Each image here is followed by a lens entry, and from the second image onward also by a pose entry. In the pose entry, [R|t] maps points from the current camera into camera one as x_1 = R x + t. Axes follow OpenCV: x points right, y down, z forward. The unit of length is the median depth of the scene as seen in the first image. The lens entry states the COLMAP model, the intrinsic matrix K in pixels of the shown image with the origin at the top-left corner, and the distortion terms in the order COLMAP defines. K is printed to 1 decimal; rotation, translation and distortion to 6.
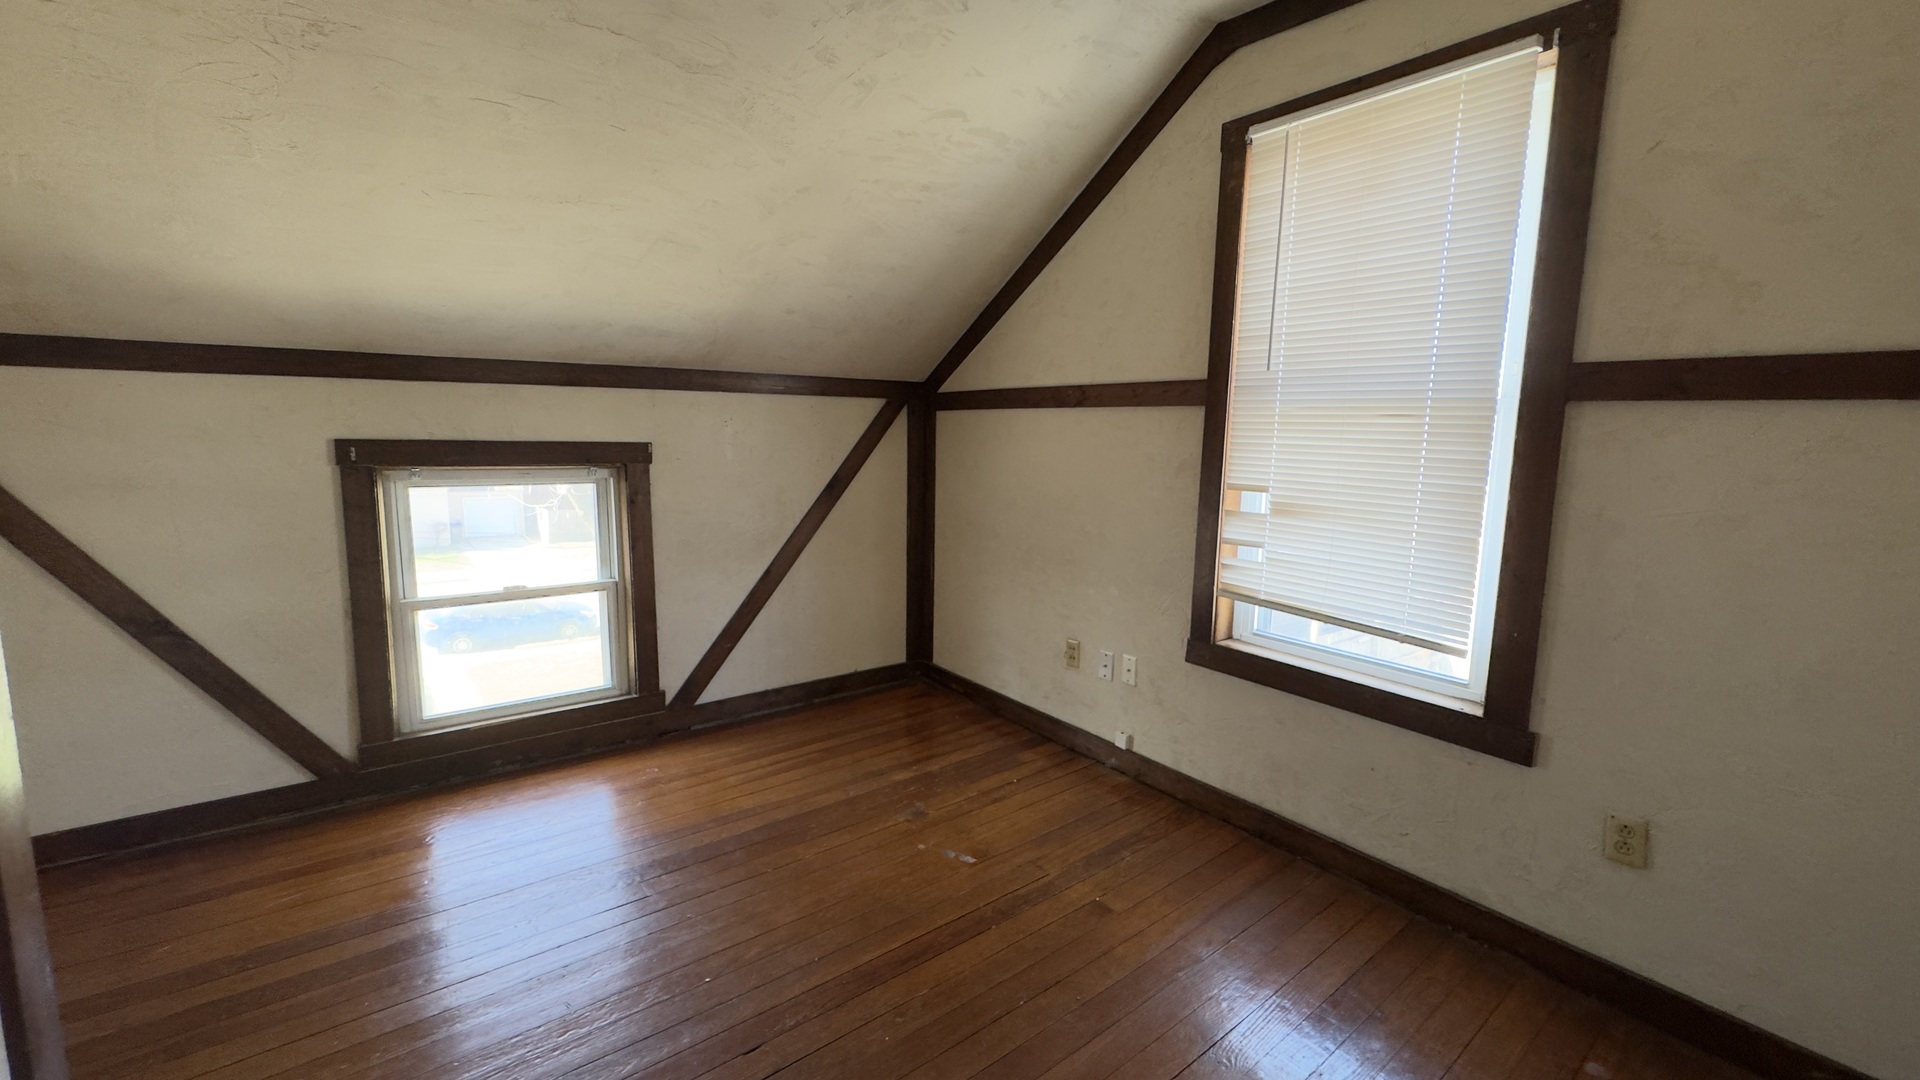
lens RADIAL K [[766.5, 0, 960.0], [0, 766.5, 540.0], [0, 0, 1]] dist [-0.000075, 0.000202]
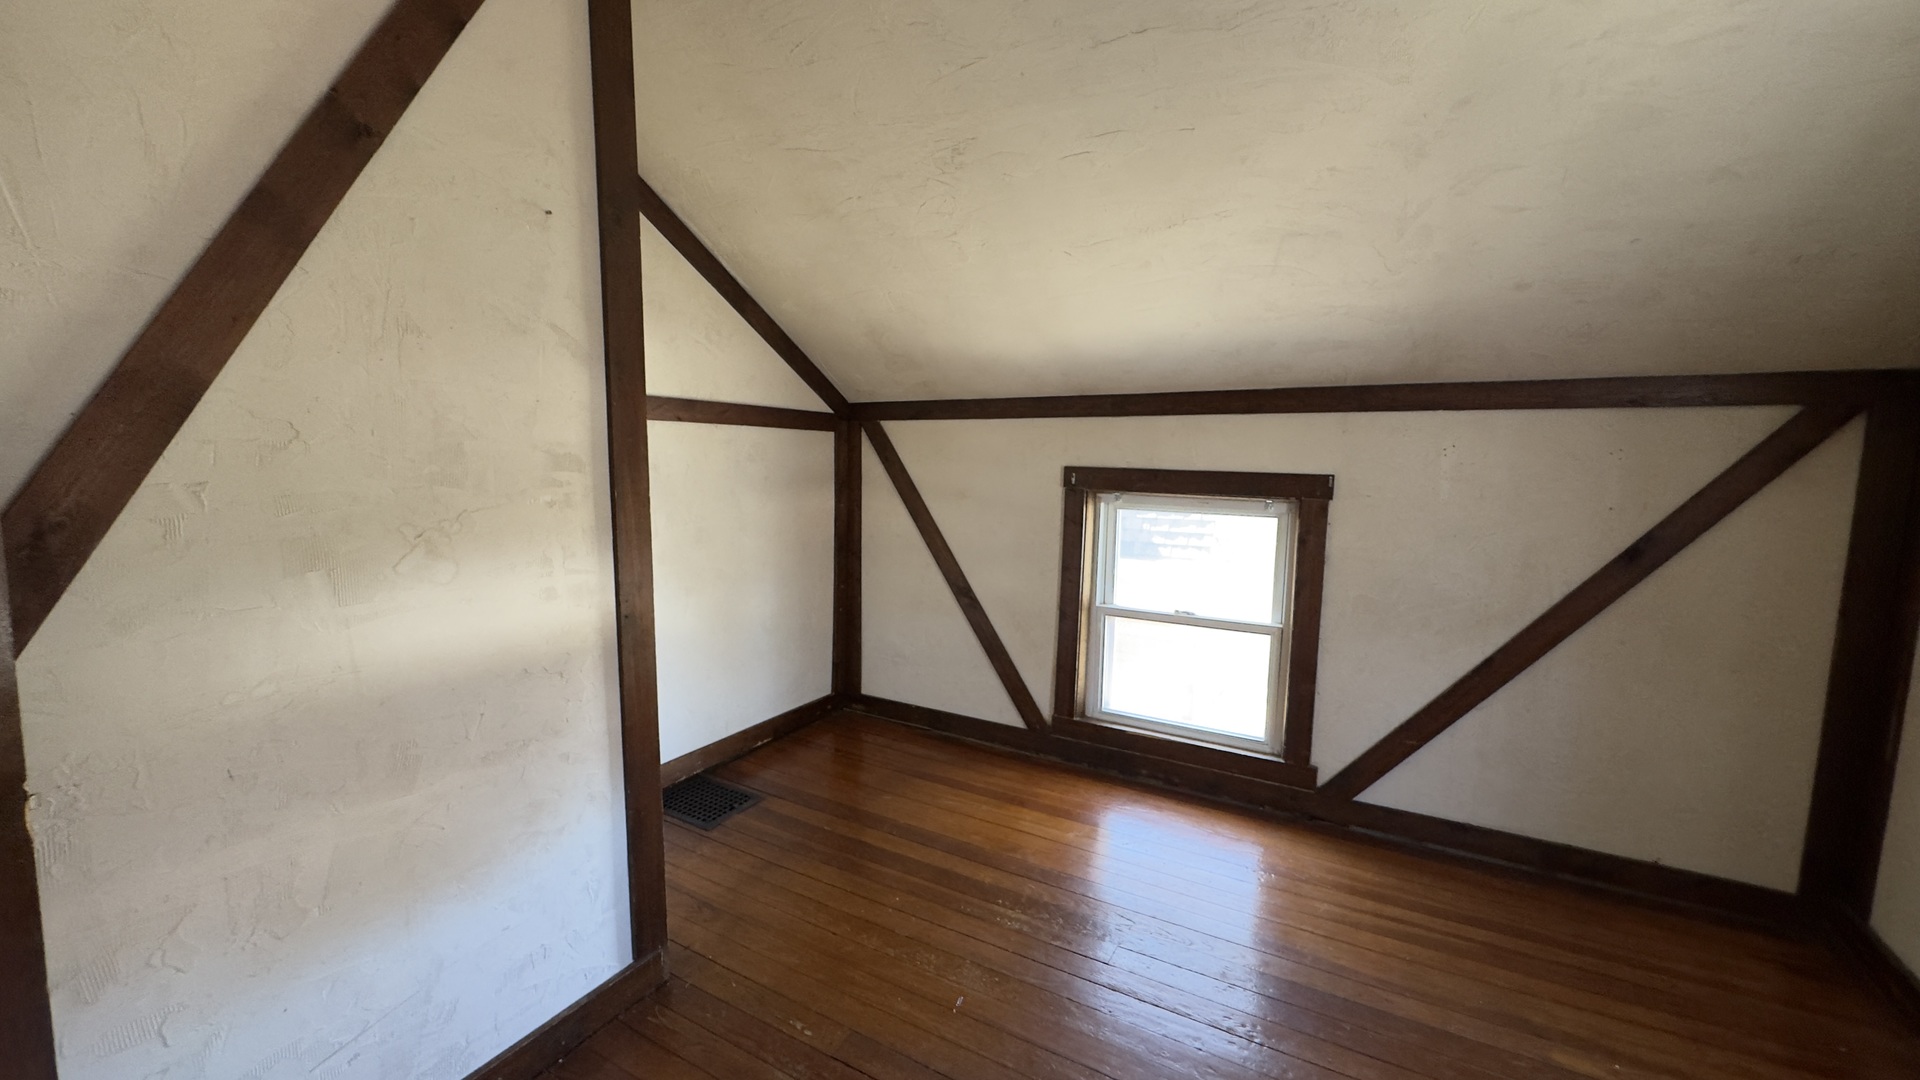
lens RADIAL K [[766.5, 0, 960.0], [0, 766.5, 540.0], [0, 0, 1]] dist [-0.000075, 0.000202]
pose [[0.380613, 0.098402, -0.919484, 0.232221], [-0.136485, 0.989410, 0.049389, -0.042720], [0.914607, 0.106698, 0.390013, 0.308524]]
